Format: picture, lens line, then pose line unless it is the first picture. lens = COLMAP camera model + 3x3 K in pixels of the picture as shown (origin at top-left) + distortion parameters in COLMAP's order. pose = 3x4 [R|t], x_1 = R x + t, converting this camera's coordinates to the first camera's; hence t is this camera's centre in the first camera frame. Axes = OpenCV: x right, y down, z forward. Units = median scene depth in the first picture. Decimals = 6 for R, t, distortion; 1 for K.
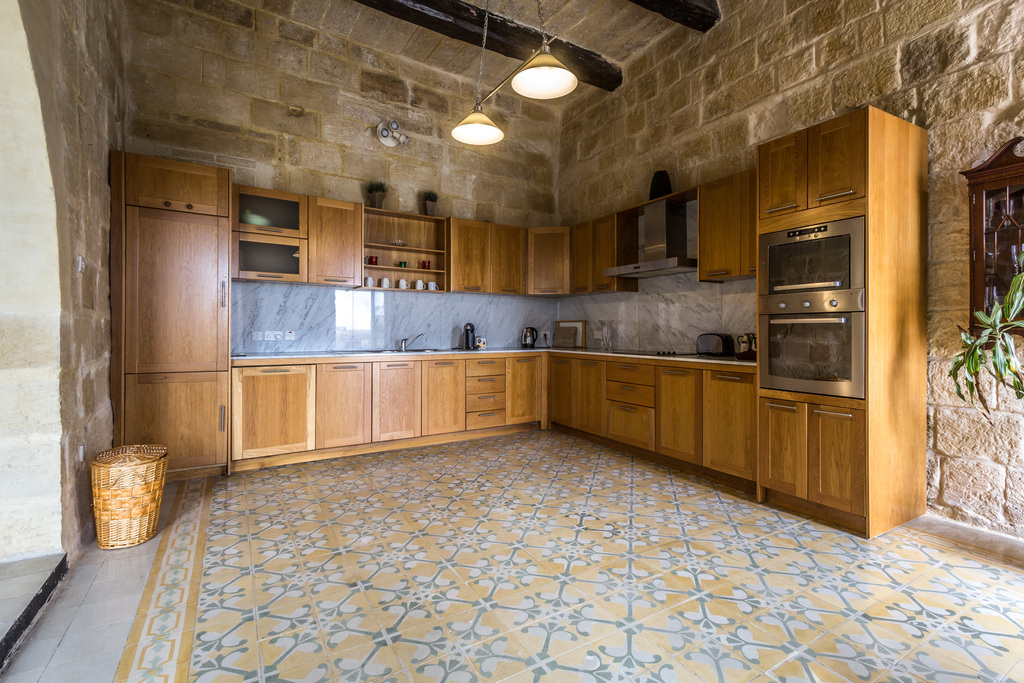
lens RADIAL K [[480.8, 0, 487.6], [0, 480.8, 335.5], [0, 0, 1]] dist [0.004569, -0.000252]
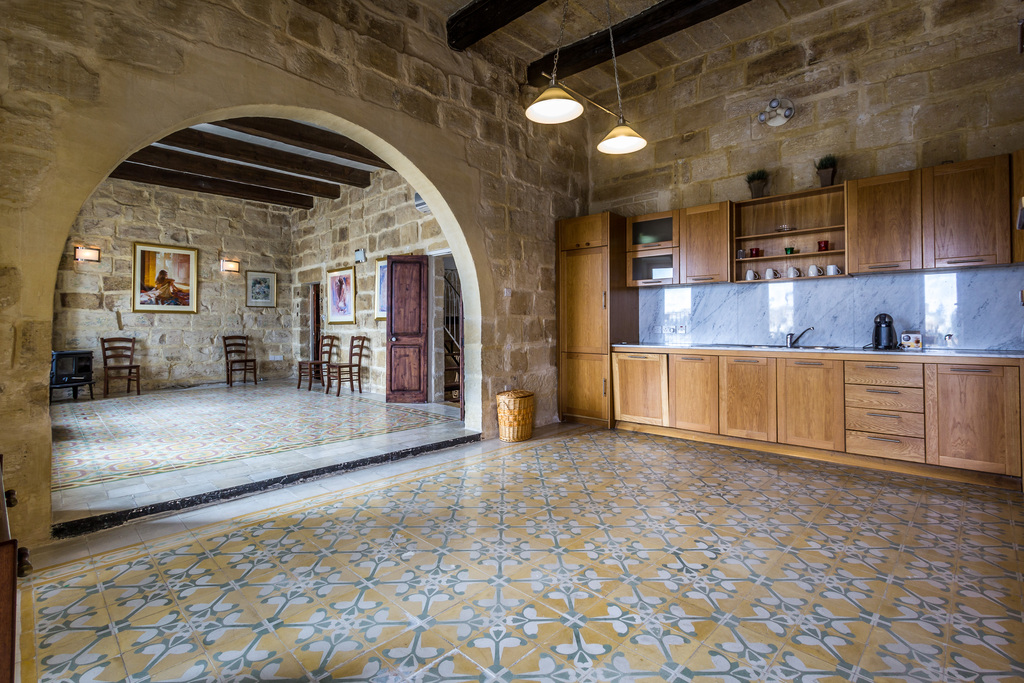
lens RADIAL K [[480.8, 0, 532.0], [0, 480.8, 321.4], [0, 0, 1]] dist [0.004569, -0.000252]
pose [[0.282133, -0.011641, -0.959305, 0.733683], [-0.002729, 0.999913, -0.012936, -0.003834], [0.959372, 0.006268, 0.282076, 0.380690]]
